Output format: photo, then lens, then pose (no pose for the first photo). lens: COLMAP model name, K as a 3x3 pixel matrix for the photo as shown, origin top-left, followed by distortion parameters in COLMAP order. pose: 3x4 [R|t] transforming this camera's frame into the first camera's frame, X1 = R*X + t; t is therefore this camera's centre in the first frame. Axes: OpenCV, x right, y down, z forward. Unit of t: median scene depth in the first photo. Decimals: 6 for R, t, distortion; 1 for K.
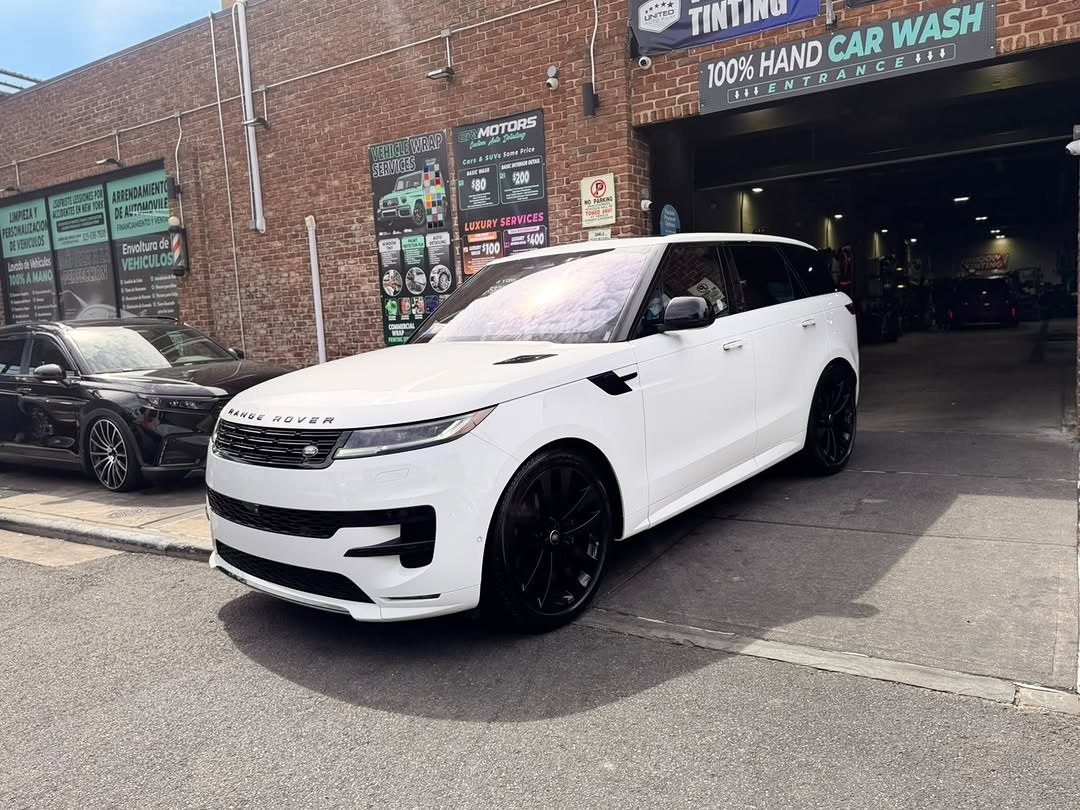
lens RADIAL K [[809.0, 0, 540.1], [0, 809.0, 403.5], [0, 0, 1]] dist [0.071181, -0.084860]
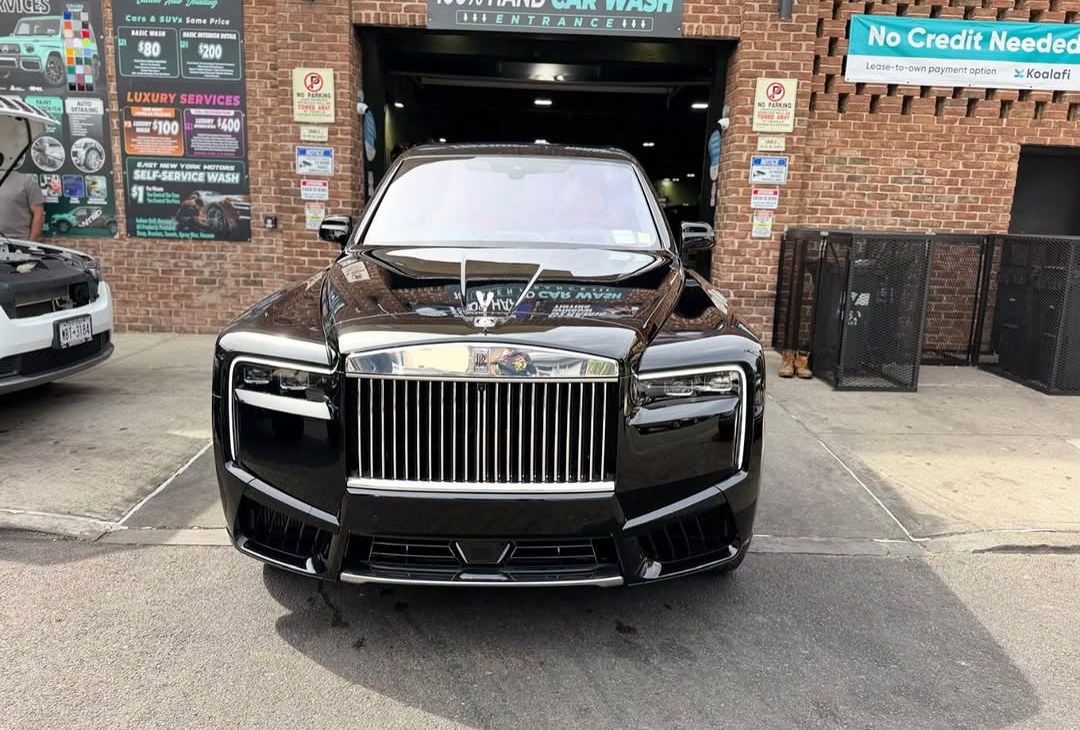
lens RADIAL K [[781.7, 0, 559.2], [0, 781.7, 362.0], [0, 0, 1]] dist [0.020565, -0.024384]
pose [[0.830944, -0.021358, 0.555946, -0.172133], [-0.020928, 0.997356, 0.069595, -0.010869], [-0.555963, -0.069464, 0.828300, 0.064555]]
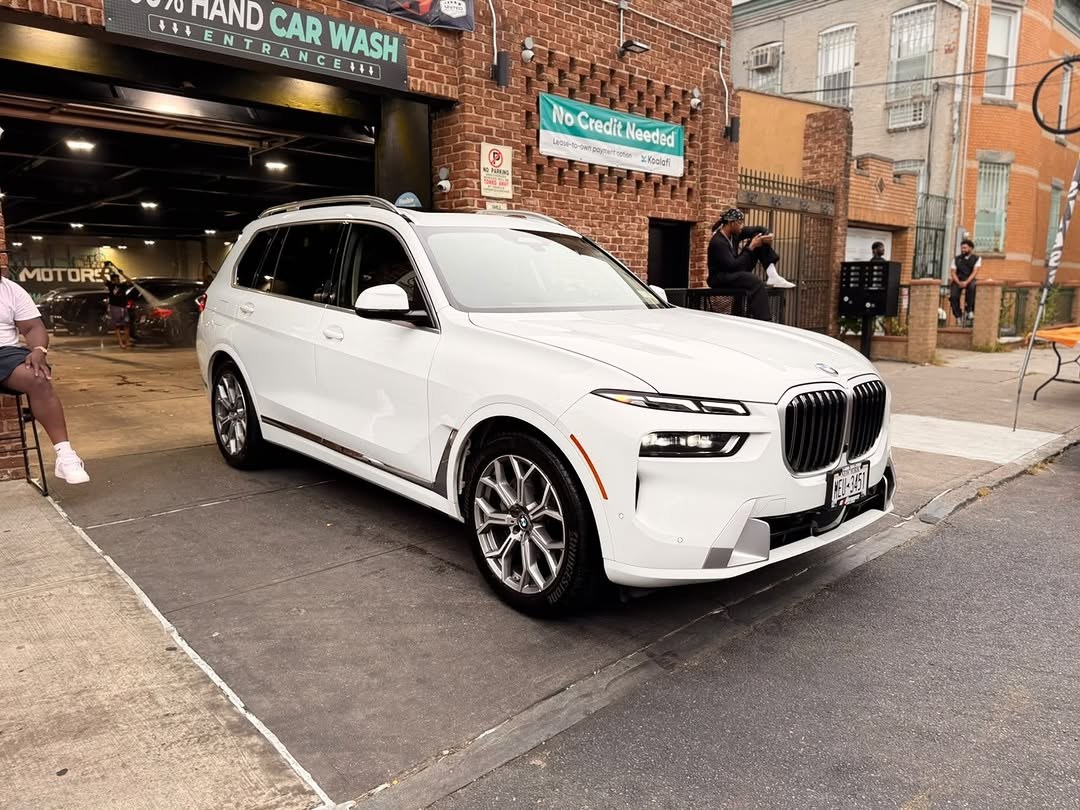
lens RADIAL K [[766.0, 0, 553.1], [0, 766.0, 430.2], [0, 0, 1]] dist [0.021784, -0.025669]
pose [[0.245583, -0.111623, 0.962928, -0.323288], [0.097102, 0.991185, 0.090134, -0.019470], [-0.964500, 0.071367, 0.254256, 0.375271]]
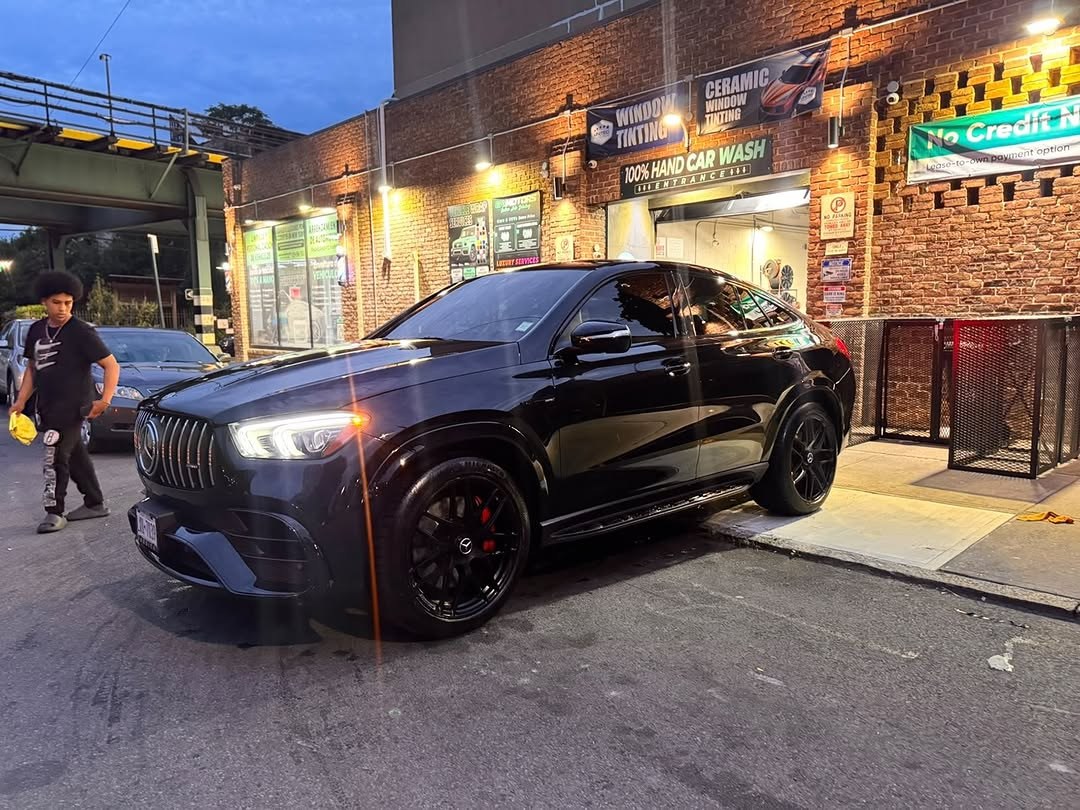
lens RADIAL K [[784.1, 0, 537.7], [0, 784.1, 413.1], [0, 0, 1]] dist [0.186356, -0.321807]
pose [[0.963137, 0.075067, -0.258326, 0.369525], [-0.069614, 0.997117, 0.030205, 0.010230], [0.259849, -0.011108, 0.965585, -0.393011]]
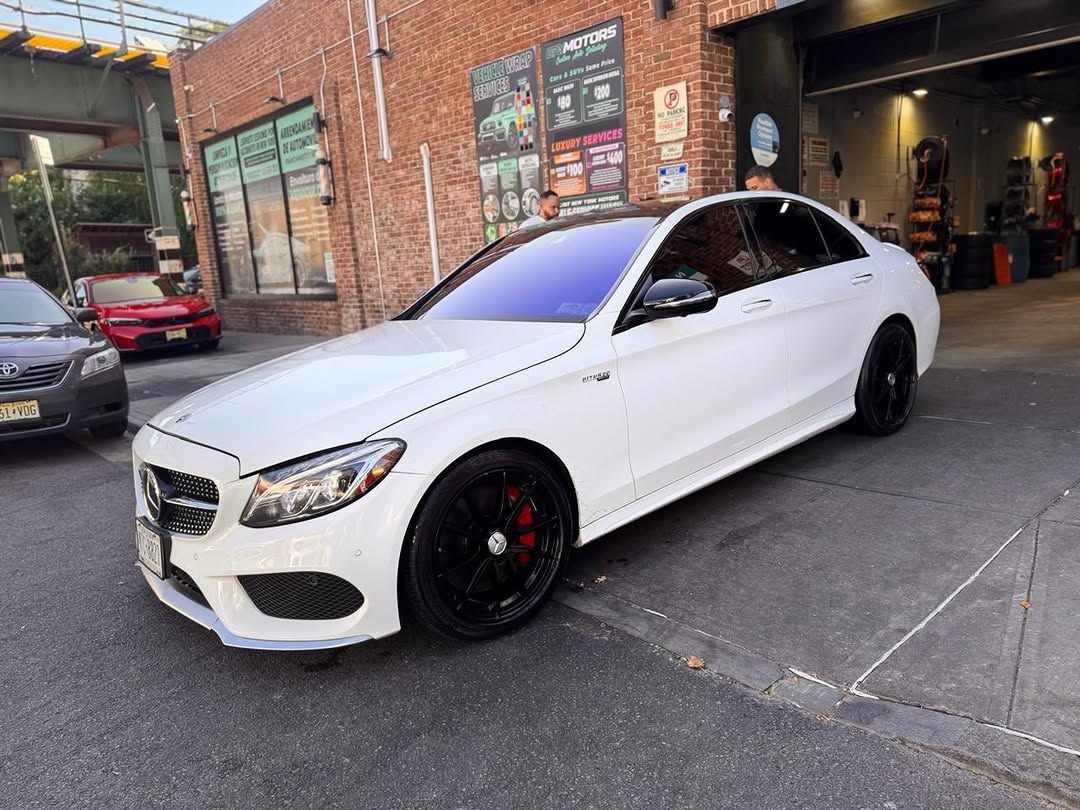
lens RADIAL K [[782.4, 0, 546.4], [0, 782.4, 410.1], [0, 0, 1]] dist [0.057982, -0.067159]
pose [[0.964593, 0.047649, -0.259403, 0.158309], [-0.020370, 0.994066, 0.106851, -0.002946], [0.262955, -0.097784, 0.959840, 0.048548]]
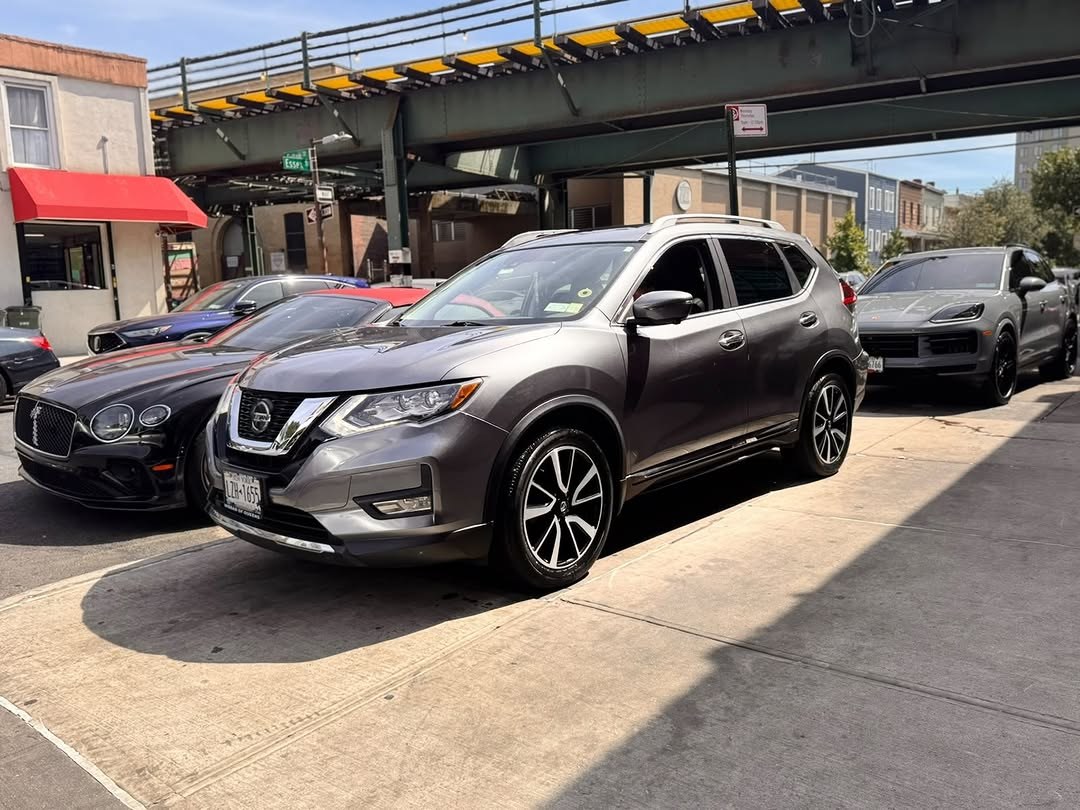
lens RADIAL K [[784.8, 0, 540.0], [0, 784.8, 404.1], [0, 0, 1]] dist [0.023763, -0.018521]
pose [[-0.088067, 0.203027, -0.975205, 0.157782], [-0.076363, 0.974752, 0.209829, -0.098376], [0.993183, 0.092949, -0.070340, 0.792505]]
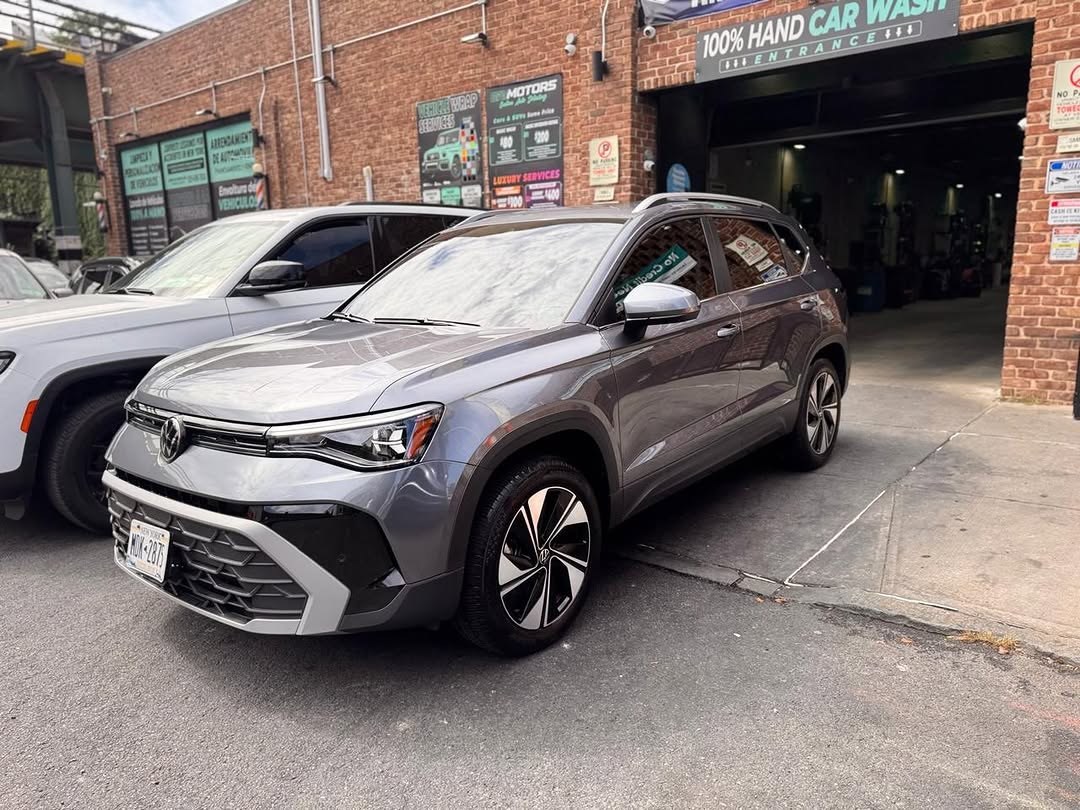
lens RADIAL K [[783.6, 0, 547.3], [0, 783.6, 414.0], [0, 0, 1]] dist [0.038909, -0.035193]
pose [[0.991628, 0.057161, -0.115790, 0.117799], [-0.046607, 0.994678, 0.091890, -0.003338], [0.120426, -0.085724, 0.989014, -0.075747]]
